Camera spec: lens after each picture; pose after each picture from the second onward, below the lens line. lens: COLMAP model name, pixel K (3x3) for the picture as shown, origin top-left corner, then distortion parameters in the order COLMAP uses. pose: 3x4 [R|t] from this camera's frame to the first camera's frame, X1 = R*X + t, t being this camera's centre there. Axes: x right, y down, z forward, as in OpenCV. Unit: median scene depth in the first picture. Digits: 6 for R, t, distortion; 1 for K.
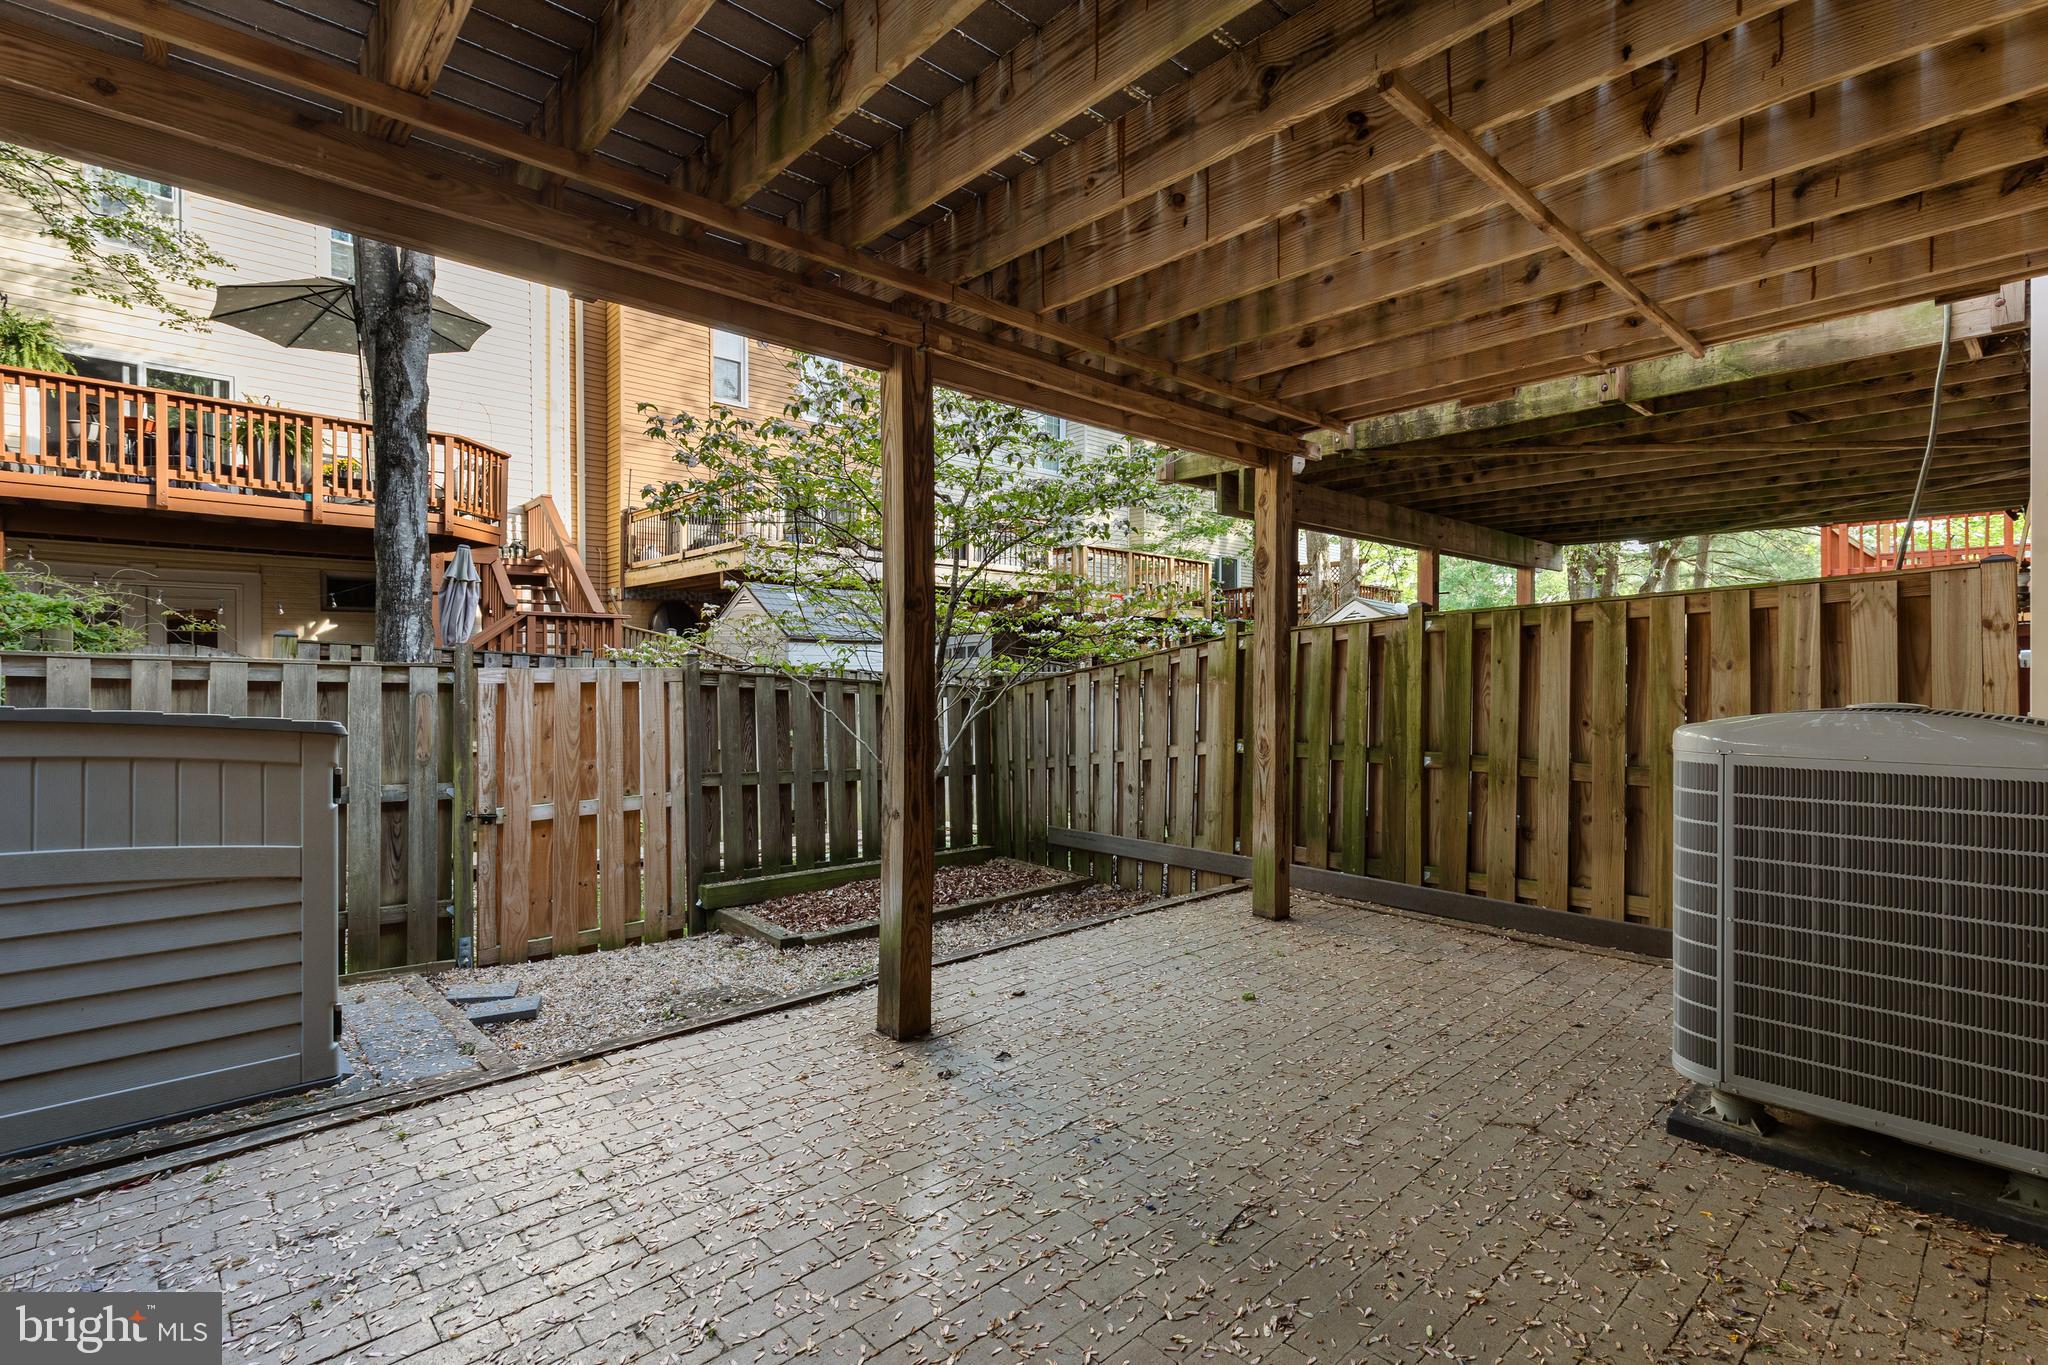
lens RADIAL K [[959.6, 0, 1032.6], [0, 959.6, 677.0], [0, 0, 1]] dist [0.003284, 0.000781]
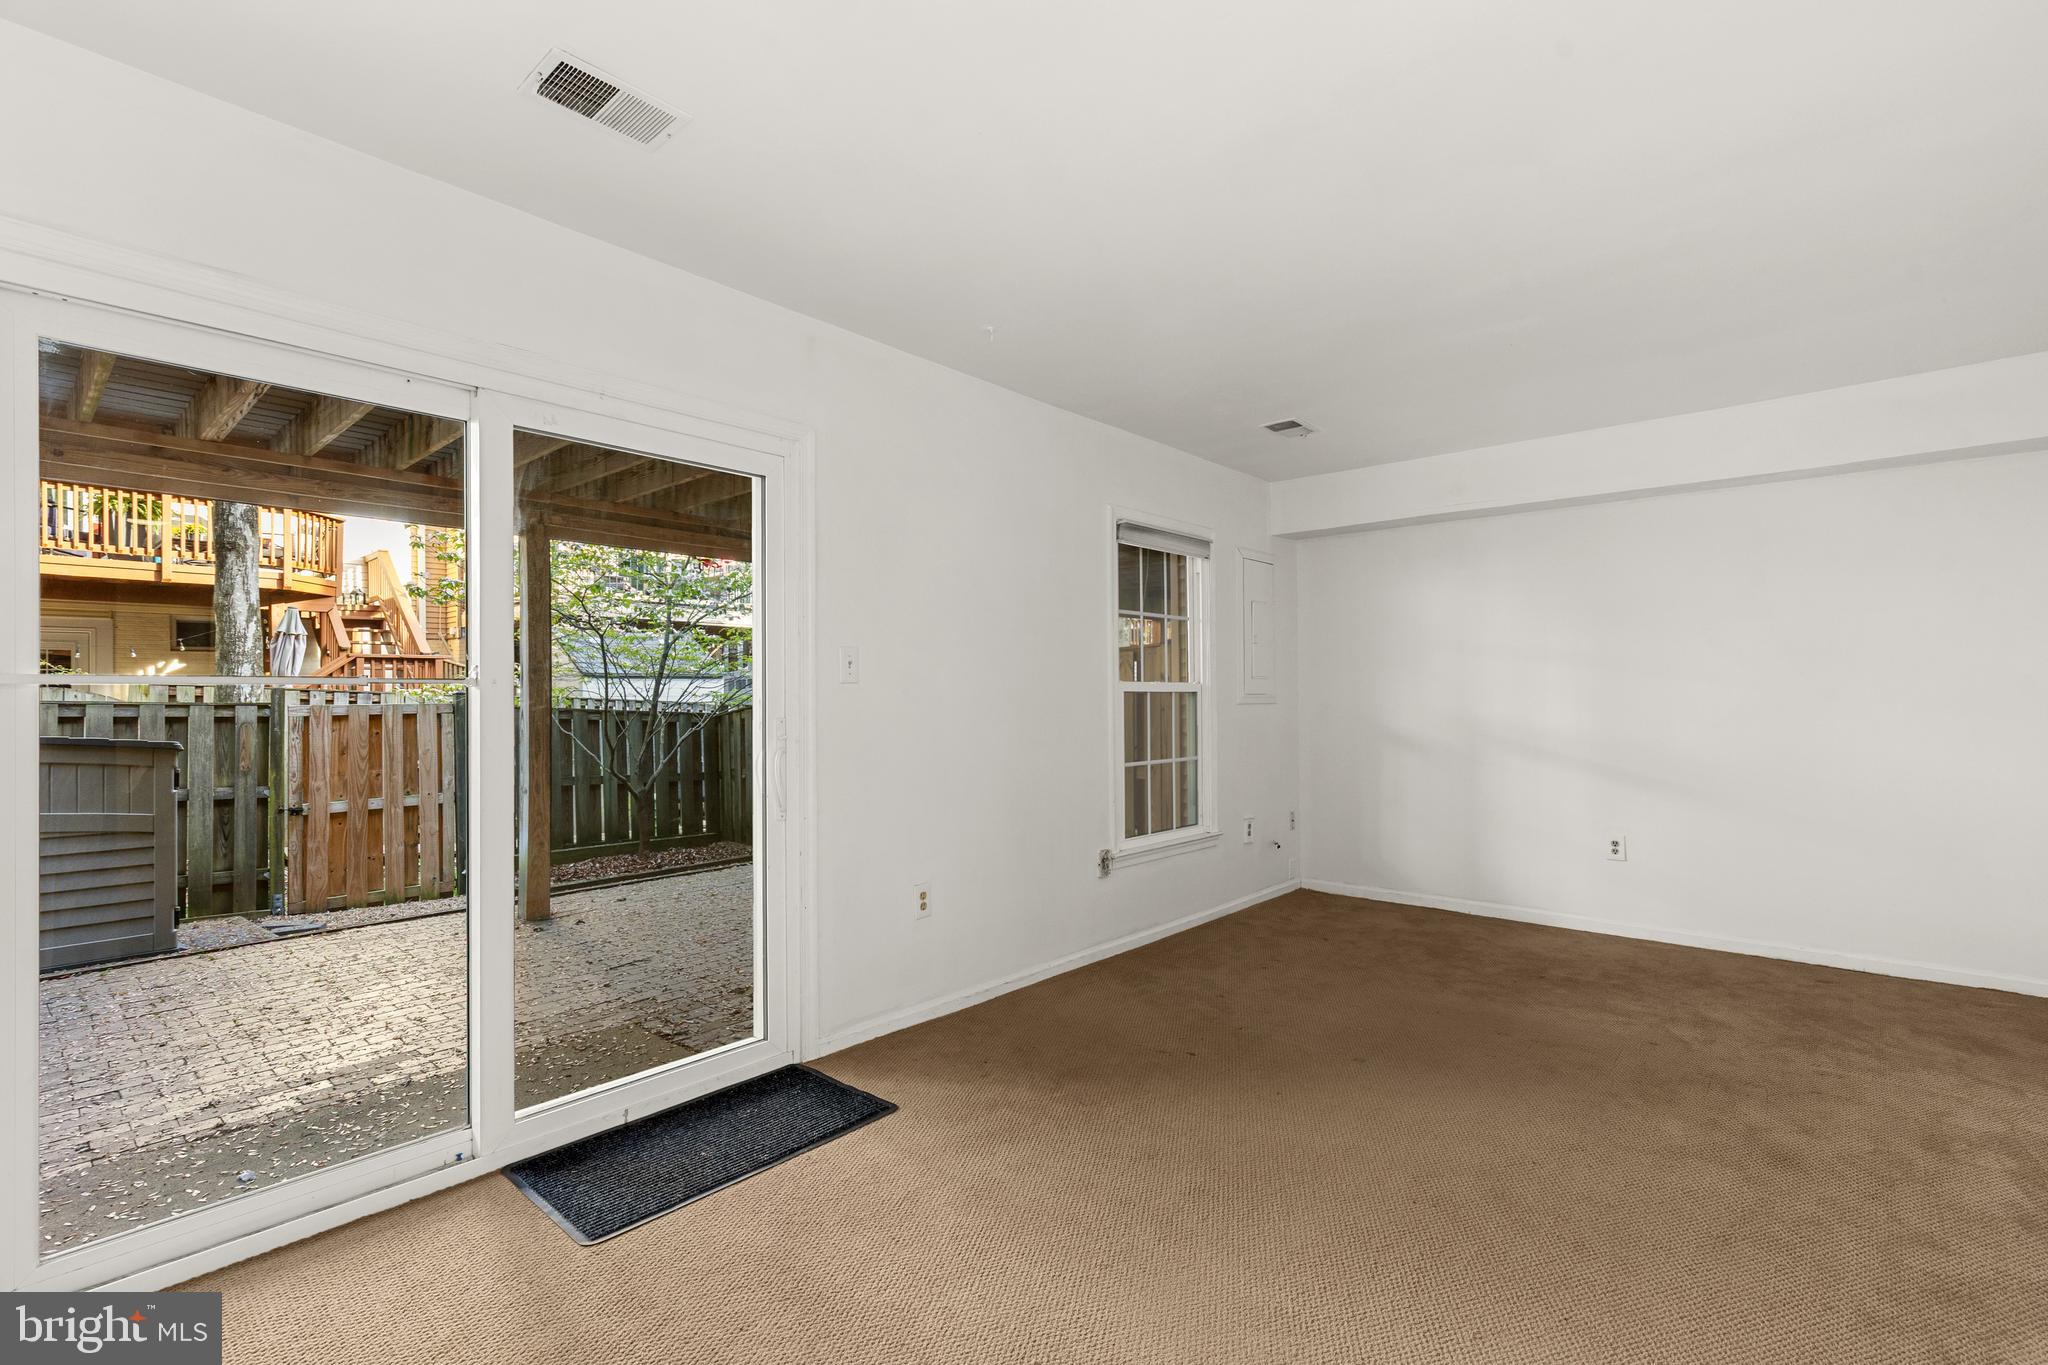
lens RADIAL K [[933.9, 0, 1018.1], [0, 933.9, 689.8], [0, 0, 1]] dist [0.008492, -0.000056]
pose [[0.995451, -0.007000, 0.095019, 0.342243], [0.007913, 0.999926, -0.009235, -0.010639], [-0.094948, 0.009945, 0.995433, -0.455000]]
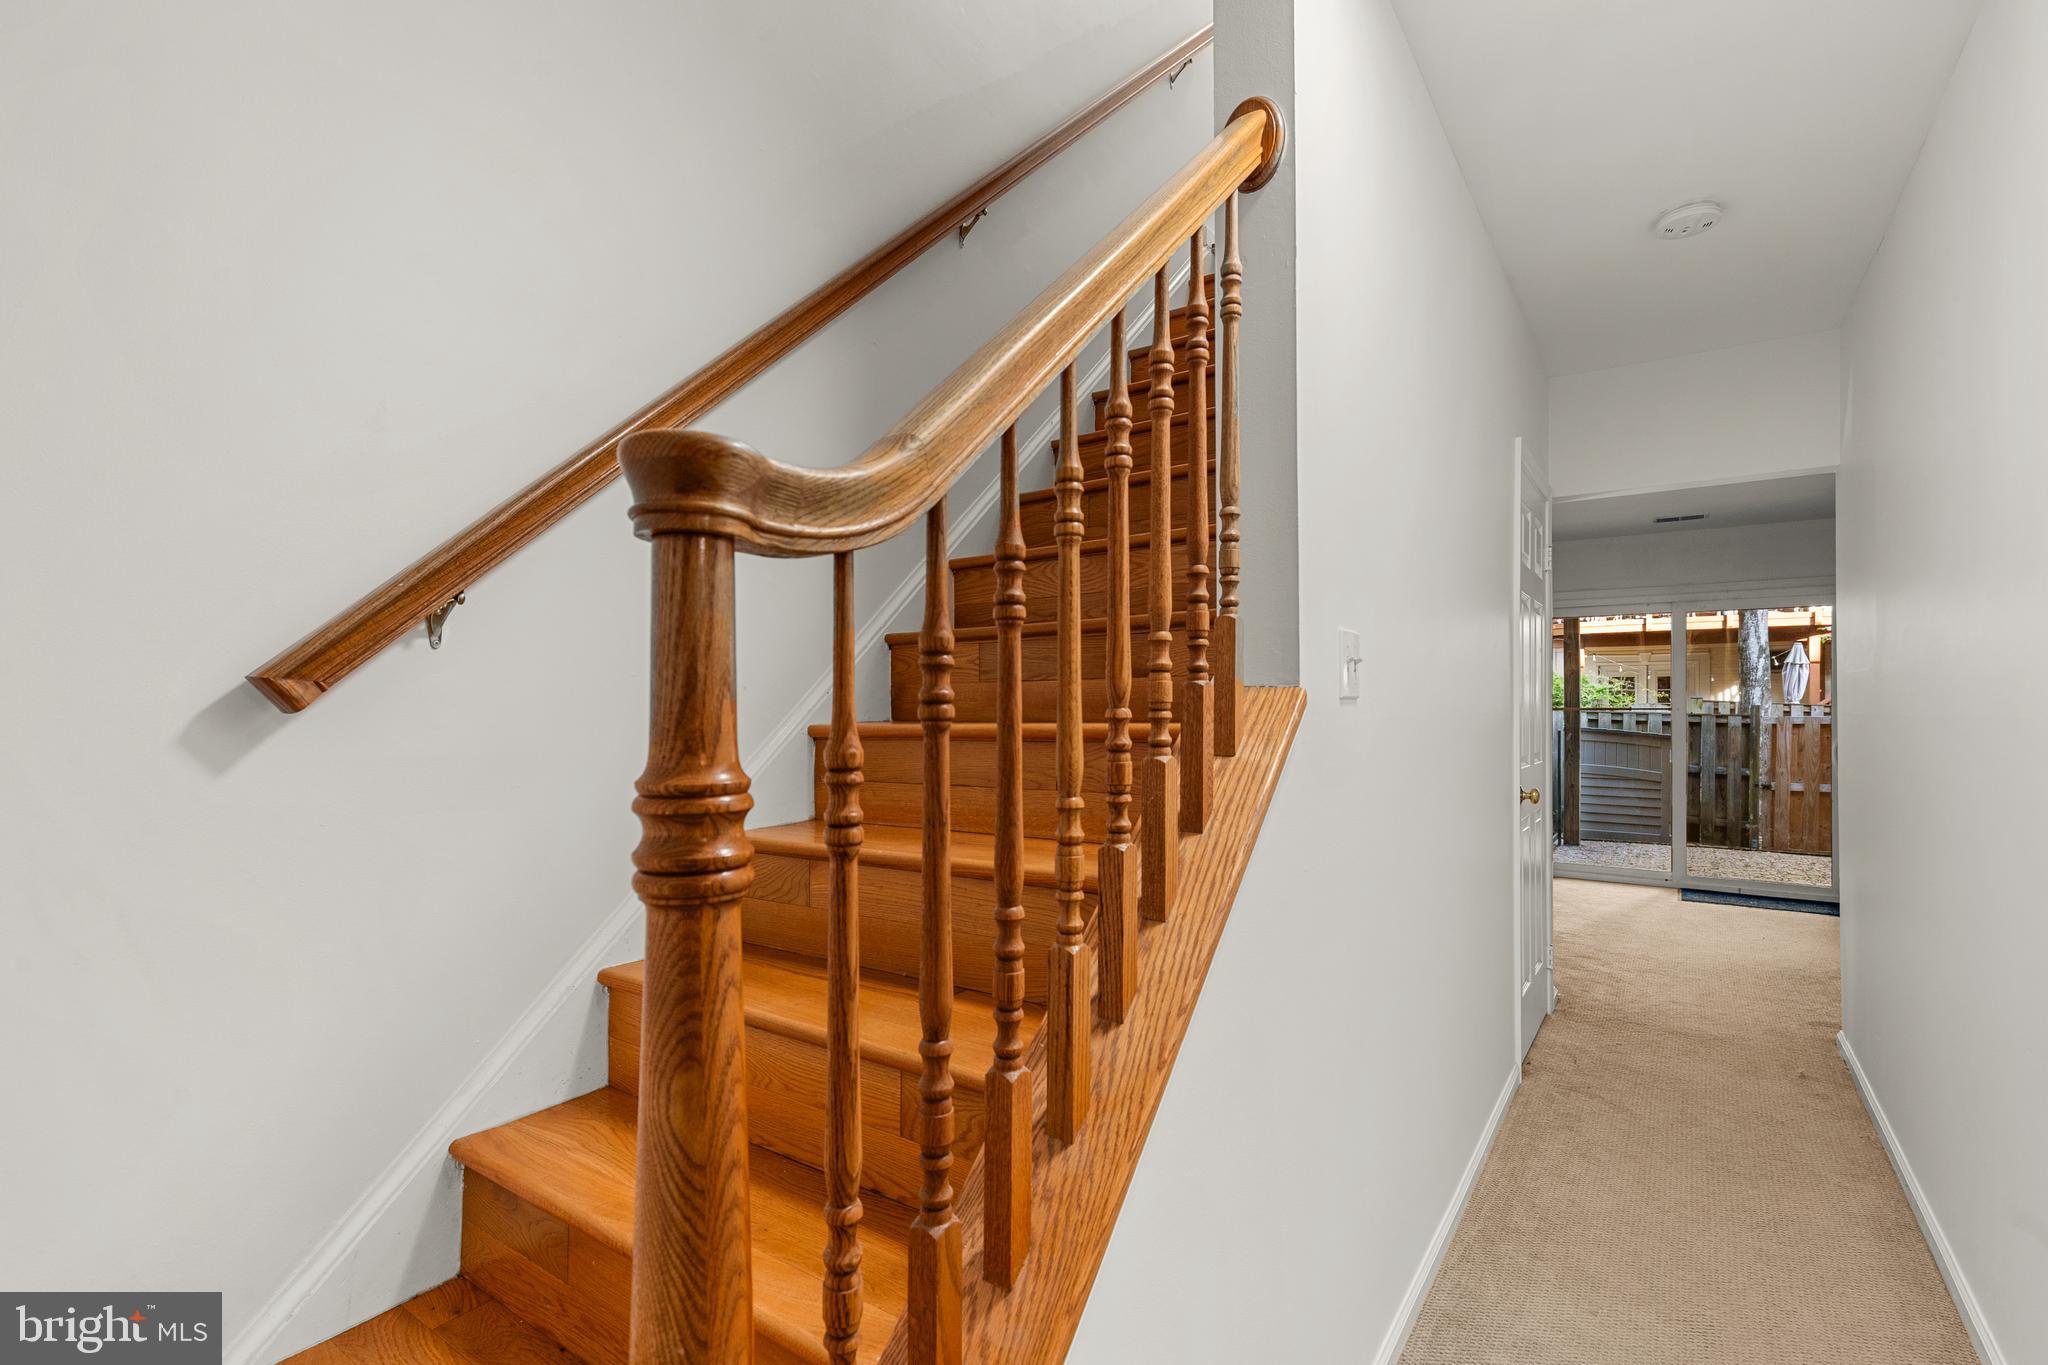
lens RADIAL K [[941.7, 0, 1012.8], [0, 941.7, 698.9], [0, 0, 1]] dist [0.002614, -0.000309]
pose [[0.214389, -0.010252, -0.976695, 1.046728], [-0.006526, 0.999908, -0.011928, -0.011612], [0.976727, 0.008931, 0.214302, -1.015147]]
